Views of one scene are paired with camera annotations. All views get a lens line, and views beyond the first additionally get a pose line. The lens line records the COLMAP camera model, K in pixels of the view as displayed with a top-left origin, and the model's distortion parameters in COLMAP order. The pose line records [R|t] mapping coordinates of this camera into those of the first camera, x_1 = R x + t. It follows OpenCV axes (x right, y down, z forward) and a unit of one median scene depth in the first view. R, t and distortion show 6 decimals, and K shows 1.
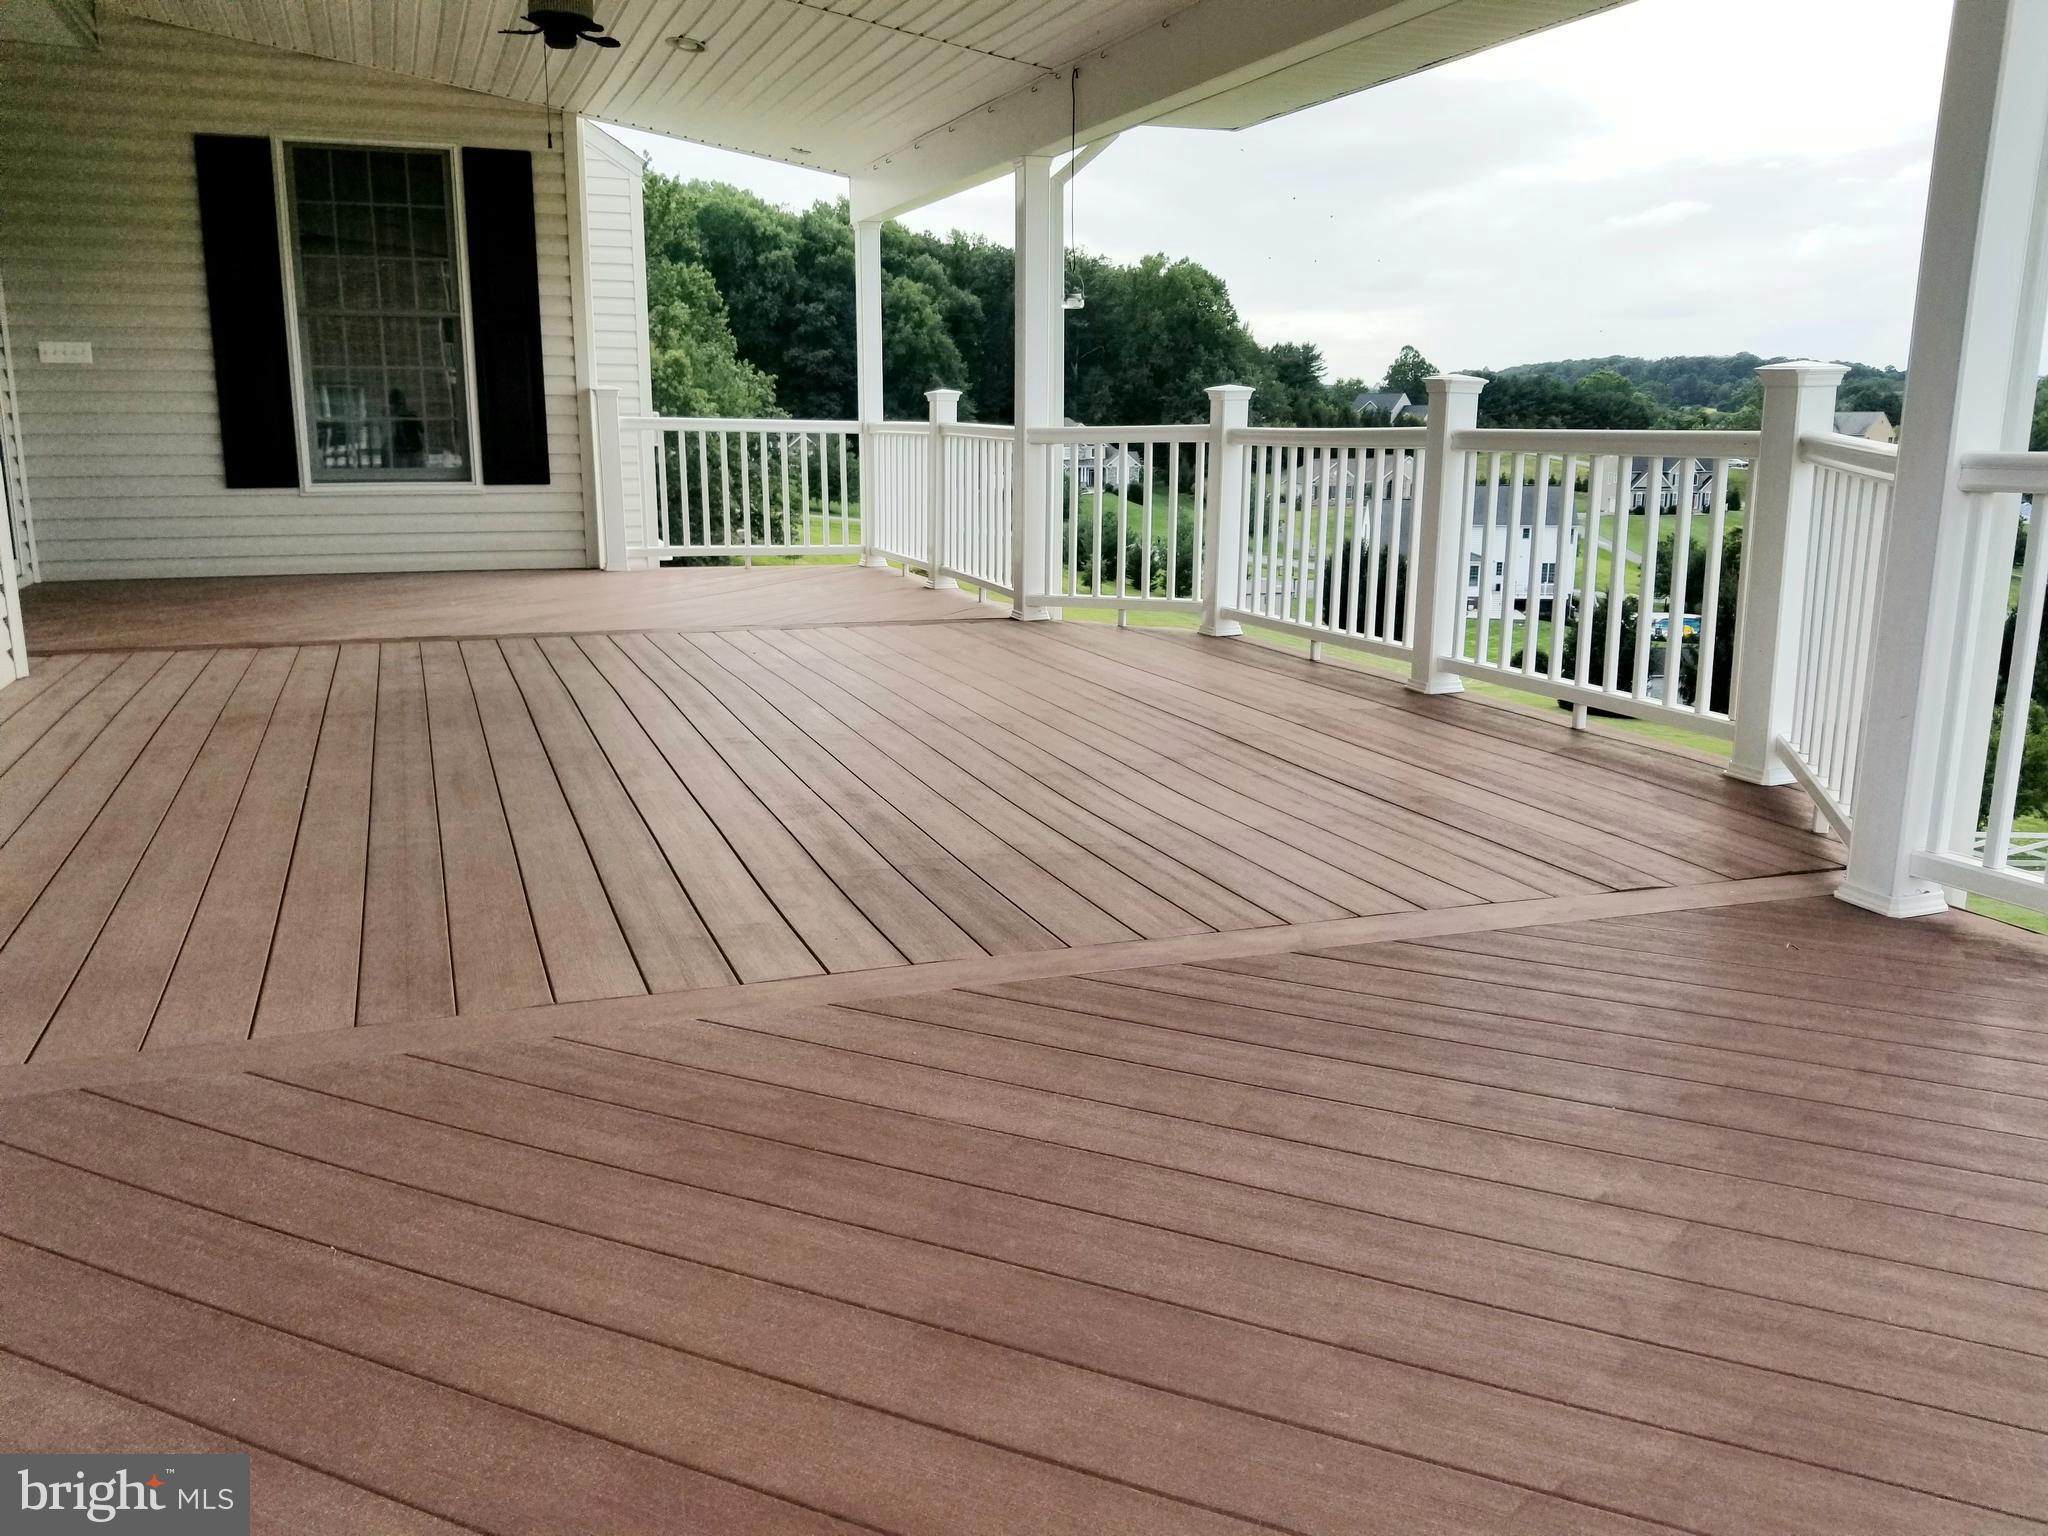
lens RADIAL K [[1564.1, 0, 1024.0], [0, 1564.1, 768.0], [0, 0, 1]] dist [0.024512, -0.056663]
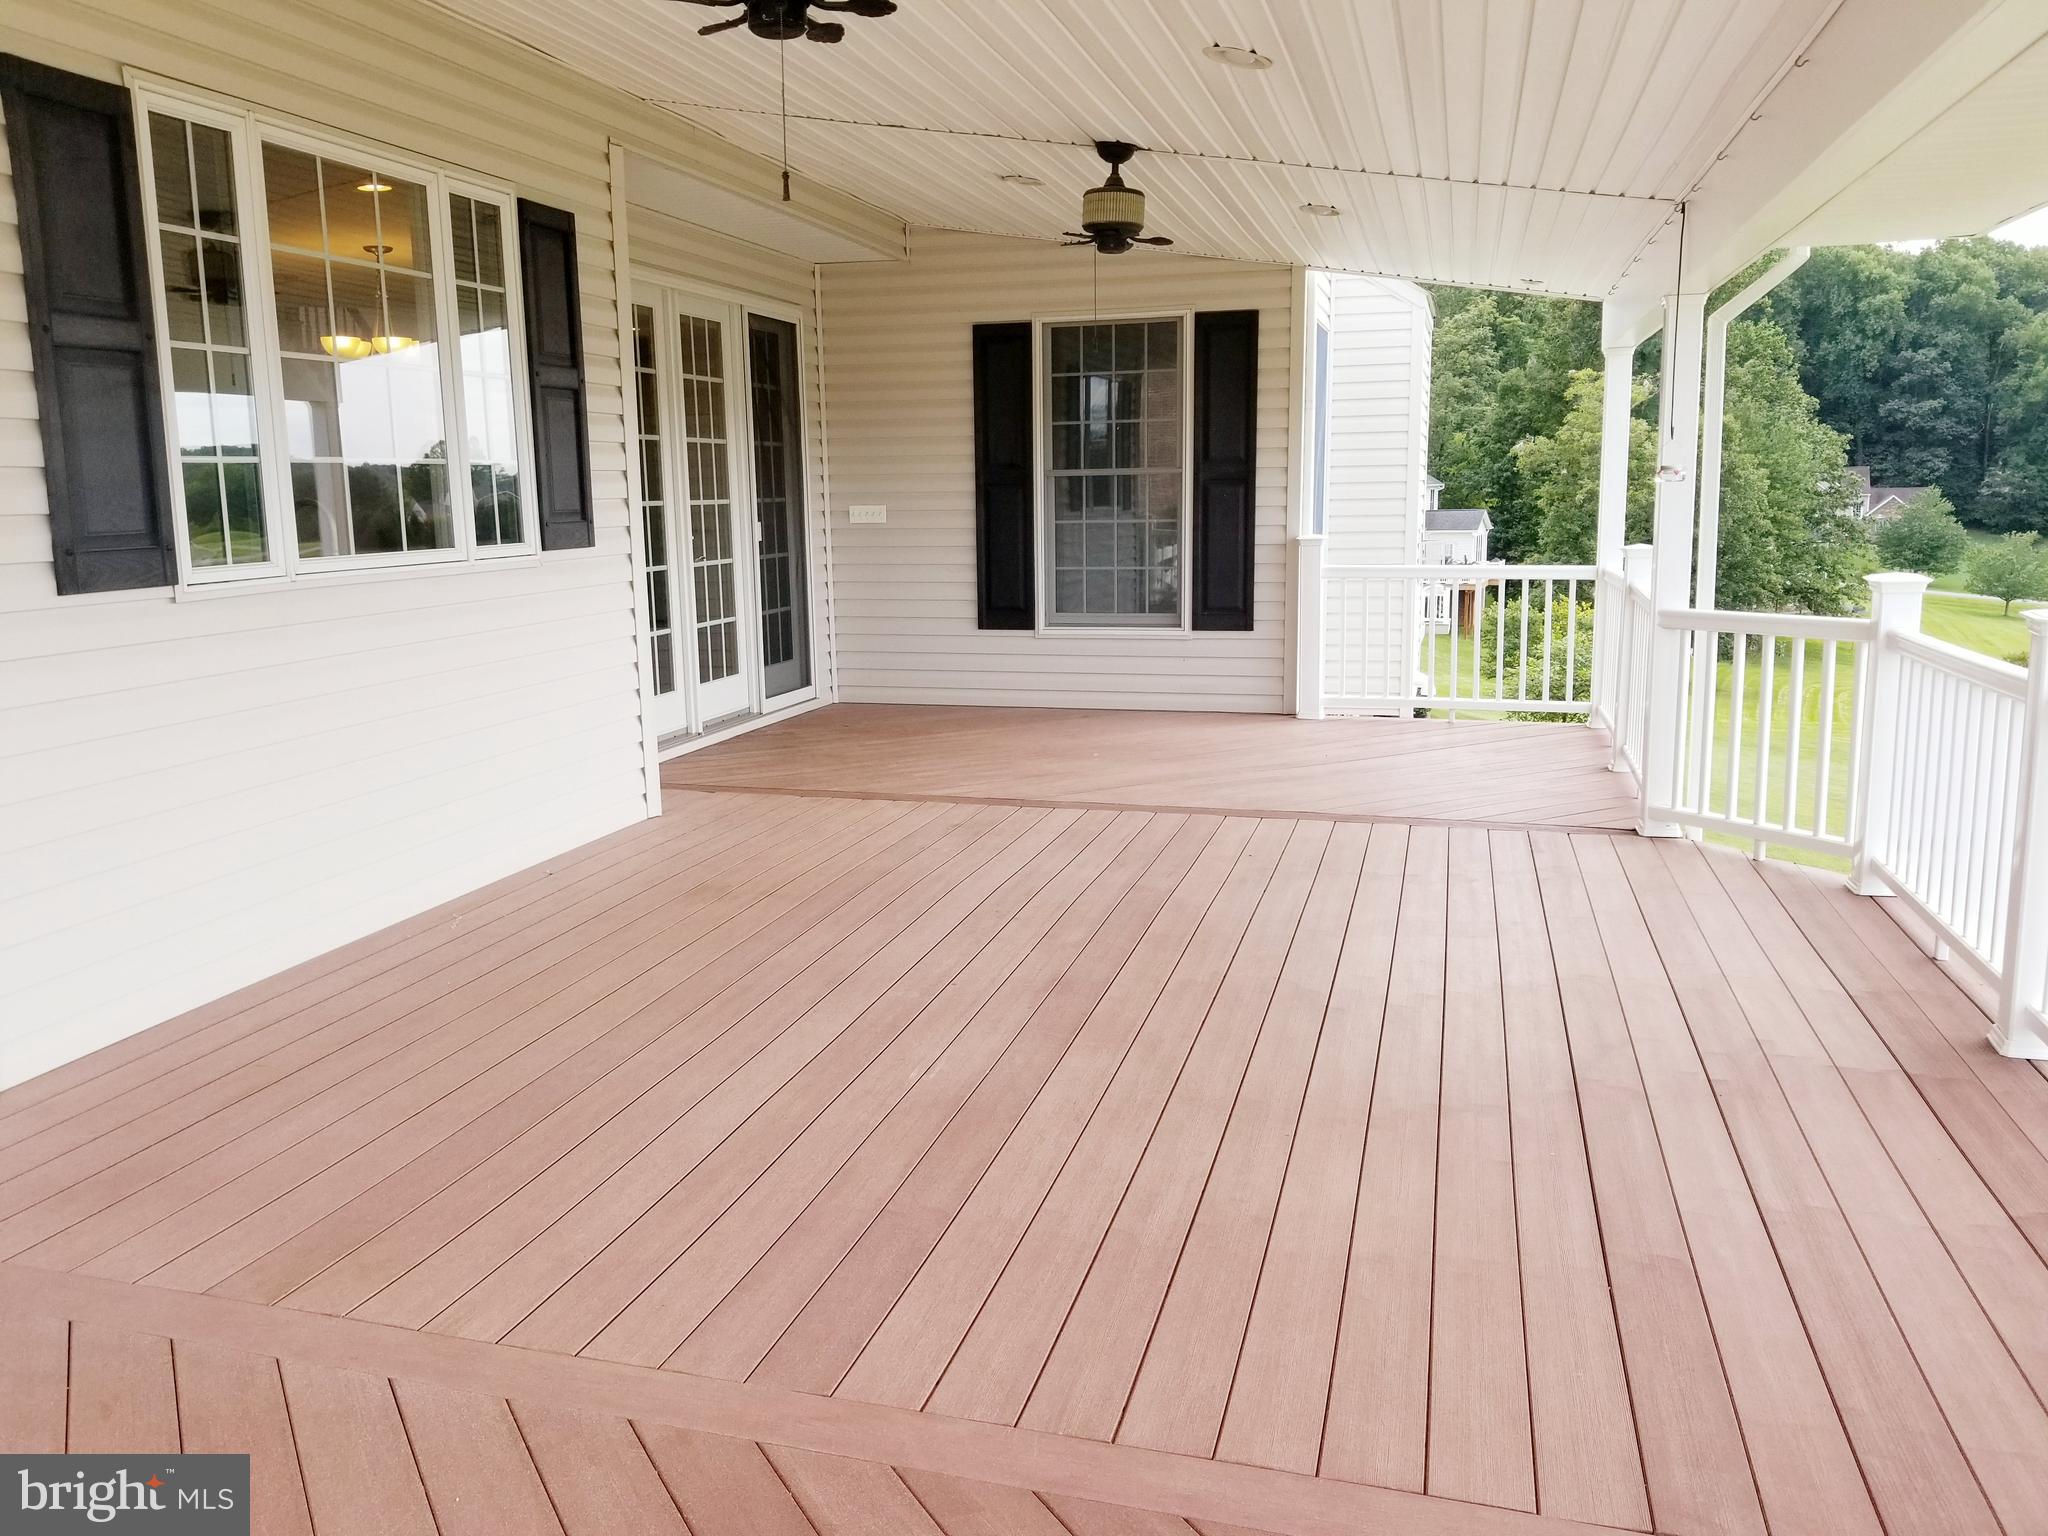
lens RADIAL K [[1564.1, 0, 1024.0], [0, 1564.1, 768.0], [0, 0, 1]] dist [0.024512, -0.056663]
pose [[0.805402, 0.087555, -0.586227, 0.185846], [-0.111572, 0.993744, -0.004867, -0.074541], [0.582134, 0.069327, 0.810132, 0.105237]]
